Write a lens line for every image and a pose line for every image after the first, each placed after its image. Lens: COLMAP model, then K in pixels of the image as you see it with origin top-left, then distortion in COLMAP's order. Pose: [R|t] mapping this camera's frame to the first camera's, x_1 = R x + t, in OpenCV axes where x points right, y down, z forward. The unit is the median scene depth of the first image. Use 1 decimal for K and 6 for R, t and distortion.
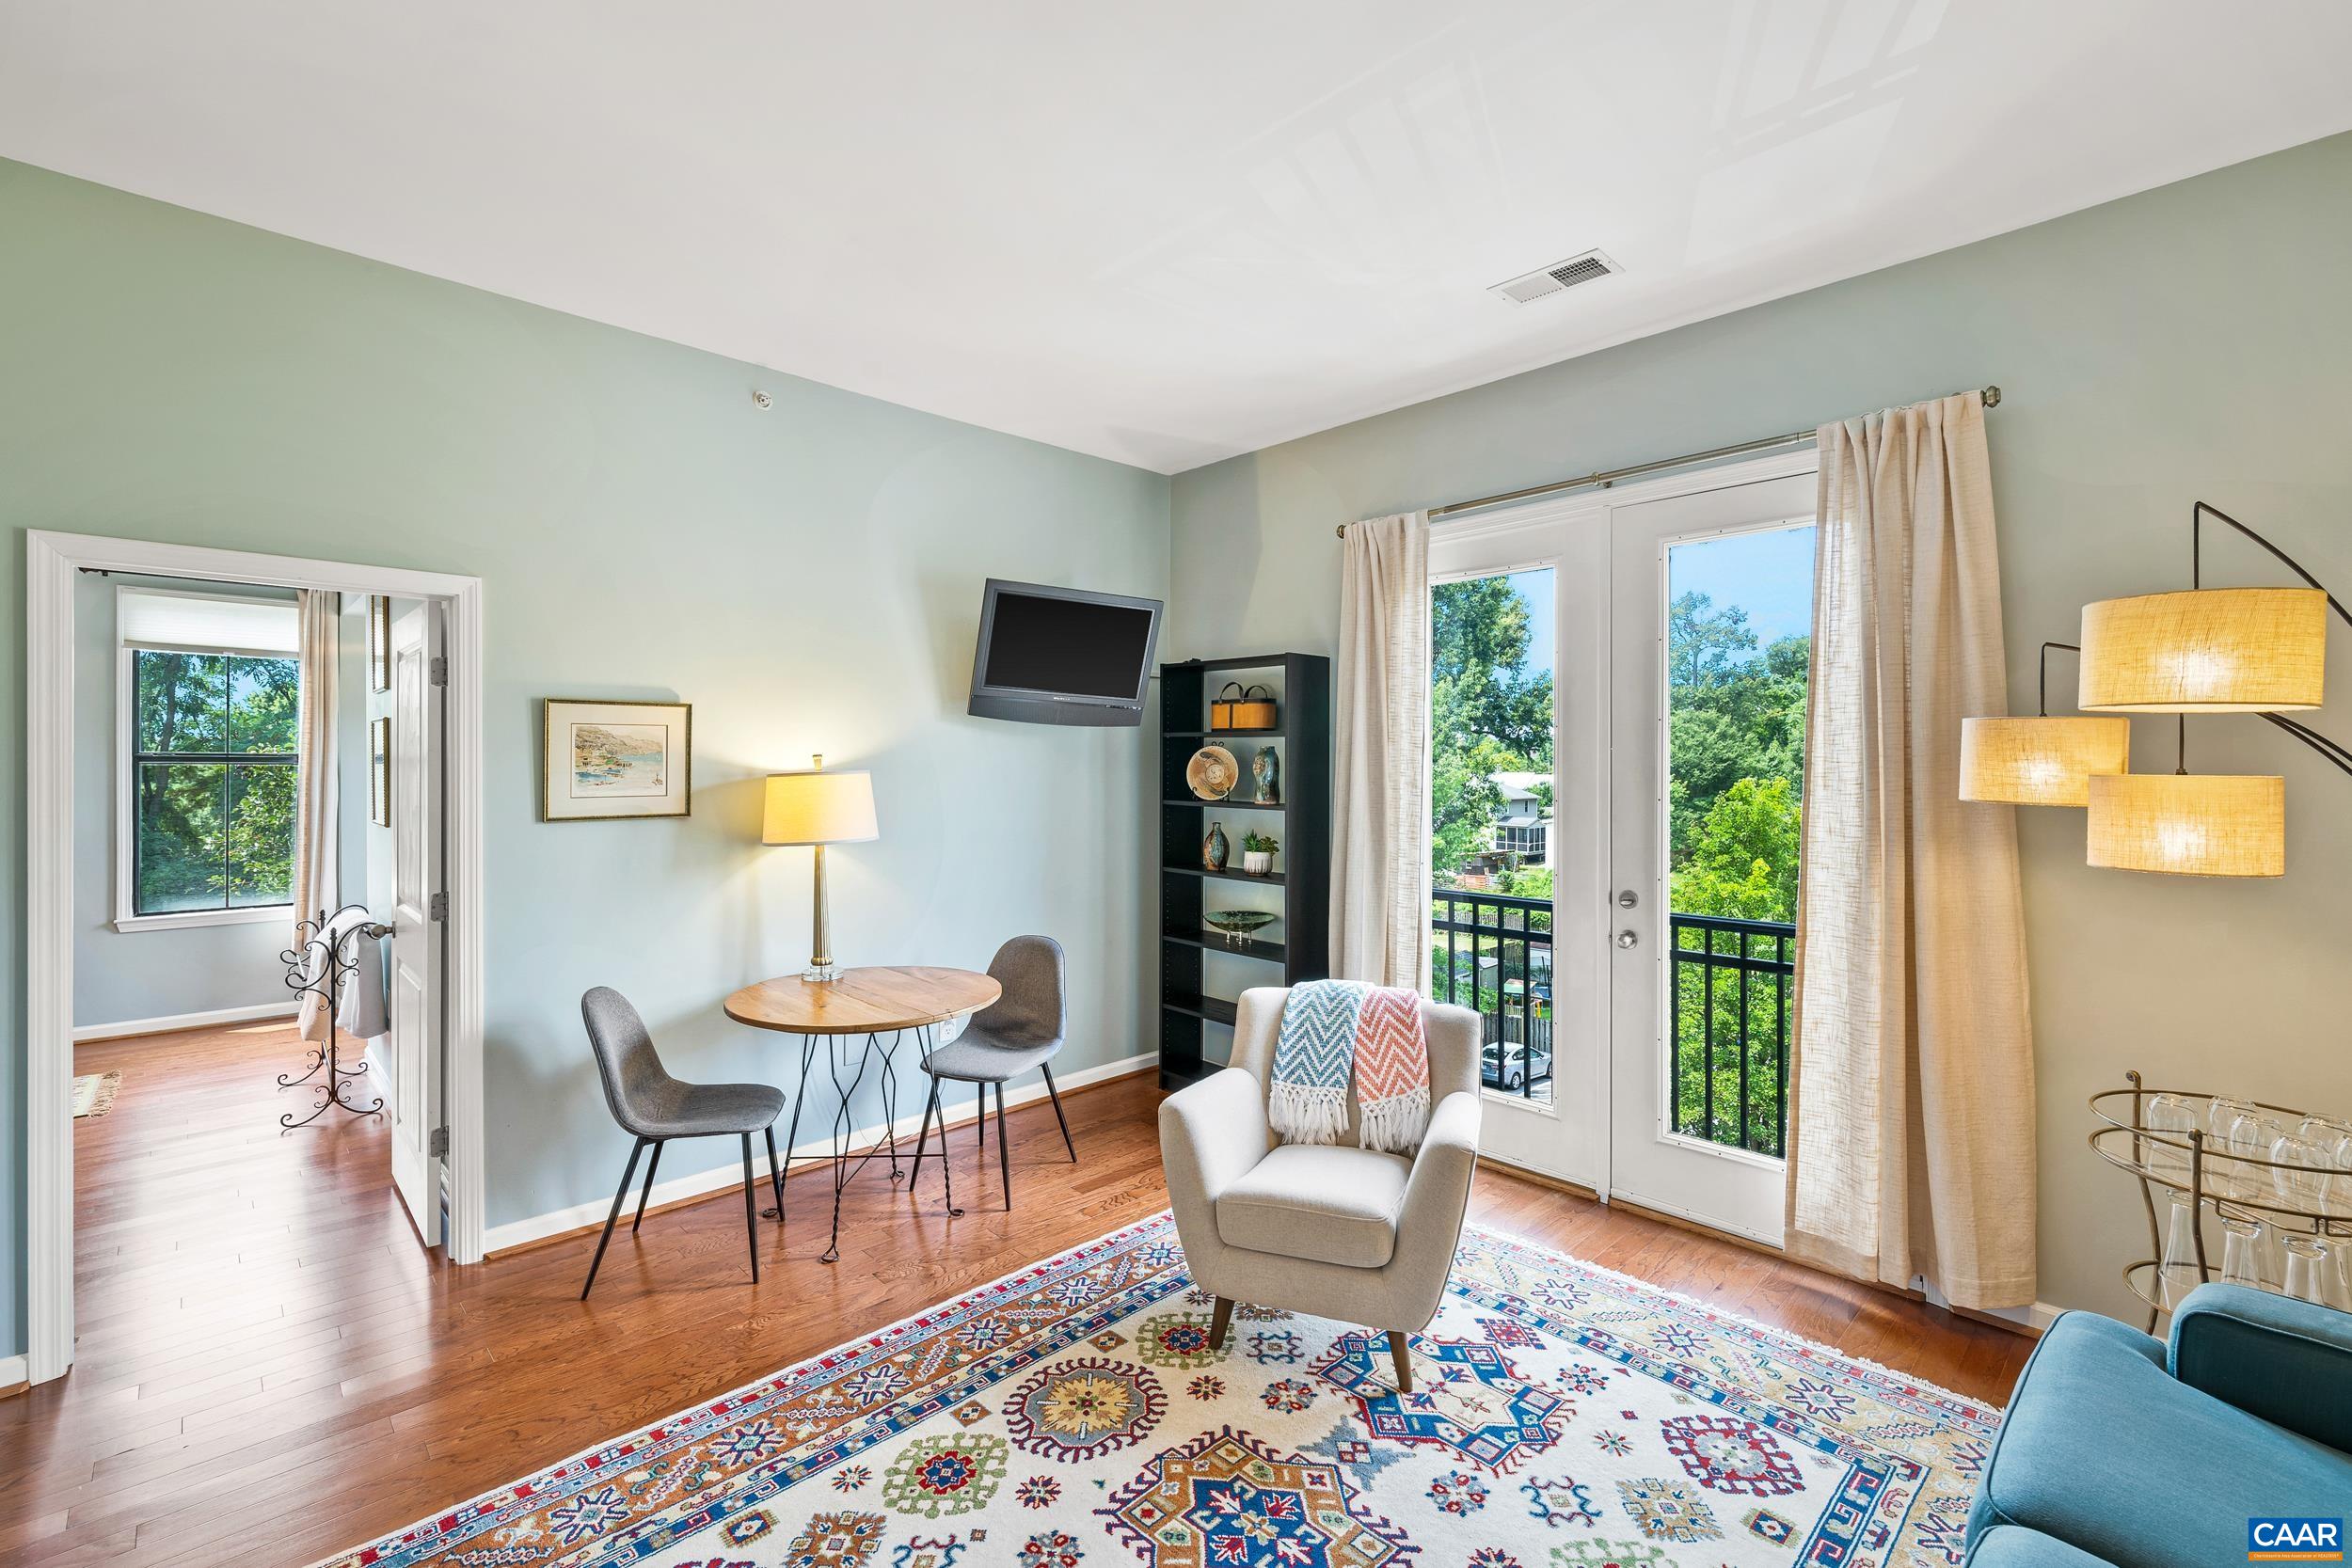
lens RADIAL K [[1038.8, 0, 1201.0], [0, 1038.8, 762.2], [0, 0, 1]] dist [-0.000730, -0.000530]
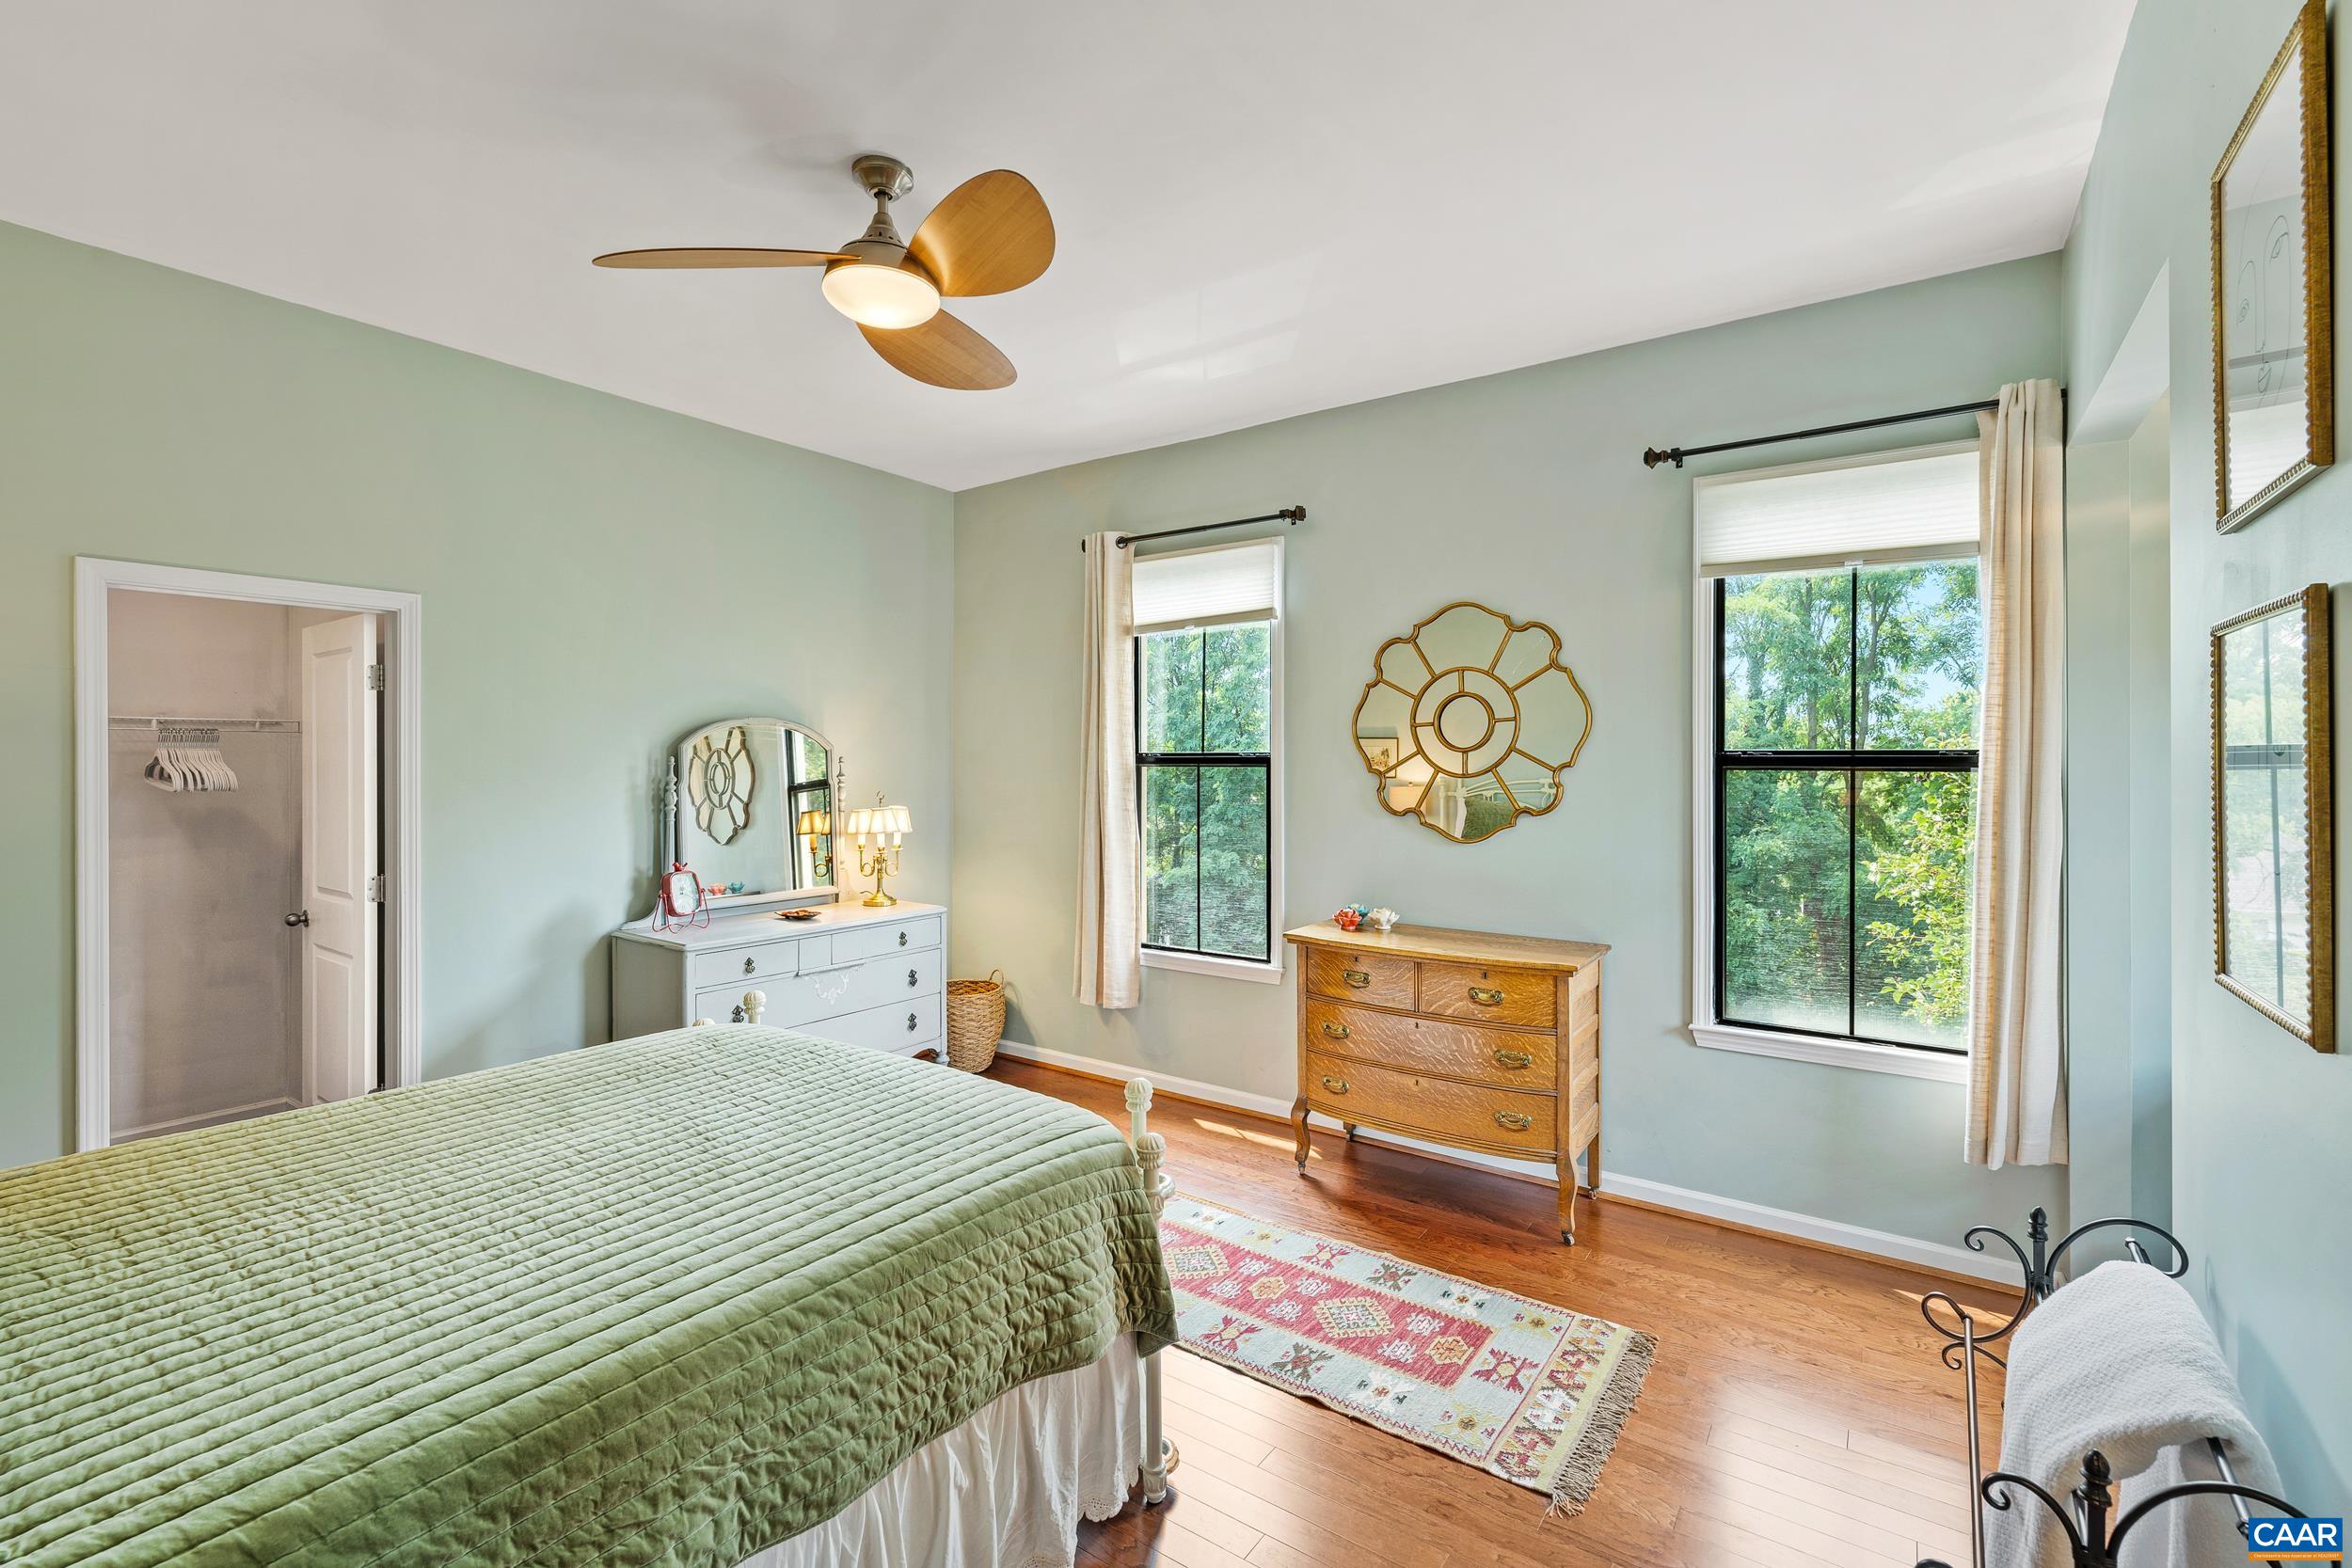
lens RADIAL K [[1035.8, 0, 1177.6], [0, 1035.8, 763.8], [0, 0, 1]] dist [0.015322, -0.000086]
pose [[0.191915, -0.000035, -0.981411, -1.184205], [0.002235, 0.999997, 0.000401, -0.007328], [0.981409, -0.002271, 0.191915, 1.380855]]
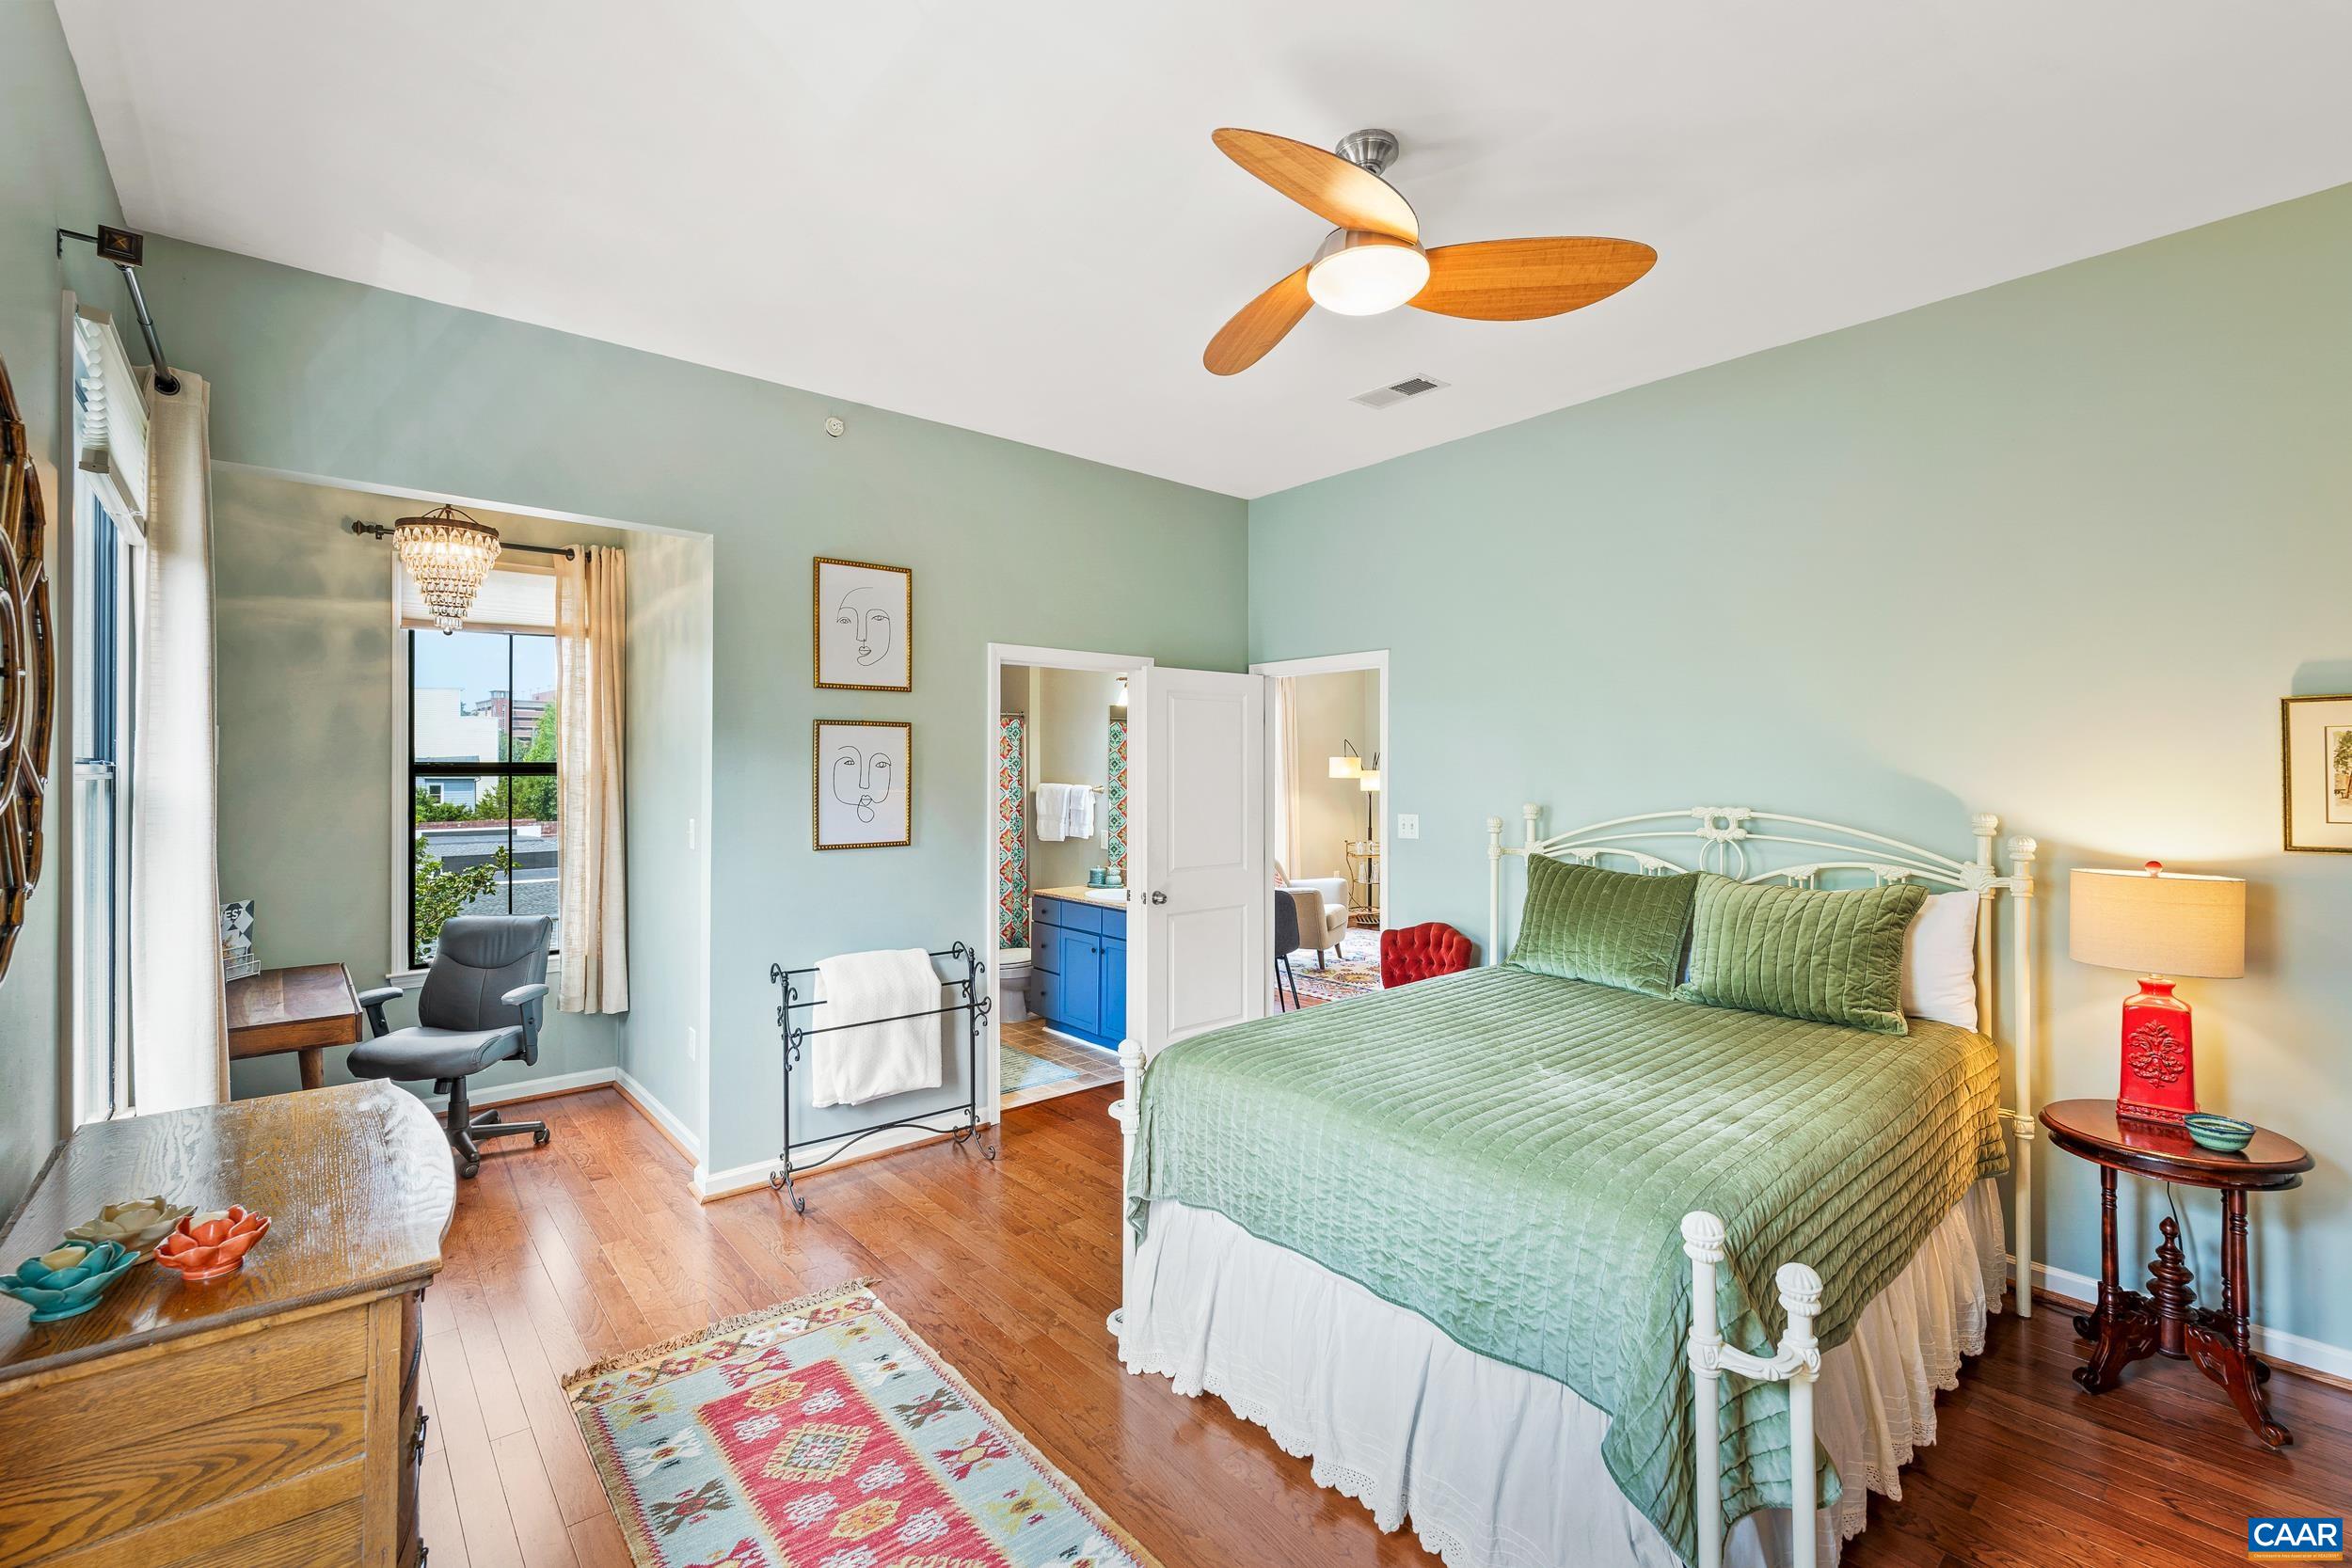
lens RADIAL K [[1038.8, 0, 1201.0], [0, 1038.8, 762.2], [0, 0, 1]] dist [-0.000730, -0.000530]
pose [[0.033194, 0.000331, 0.999449, -3.317499], [-0.001430, 0.999999, -0.000284, -0.018544], [-0.999448, -0.001419, 0.033195, 1.415562]]
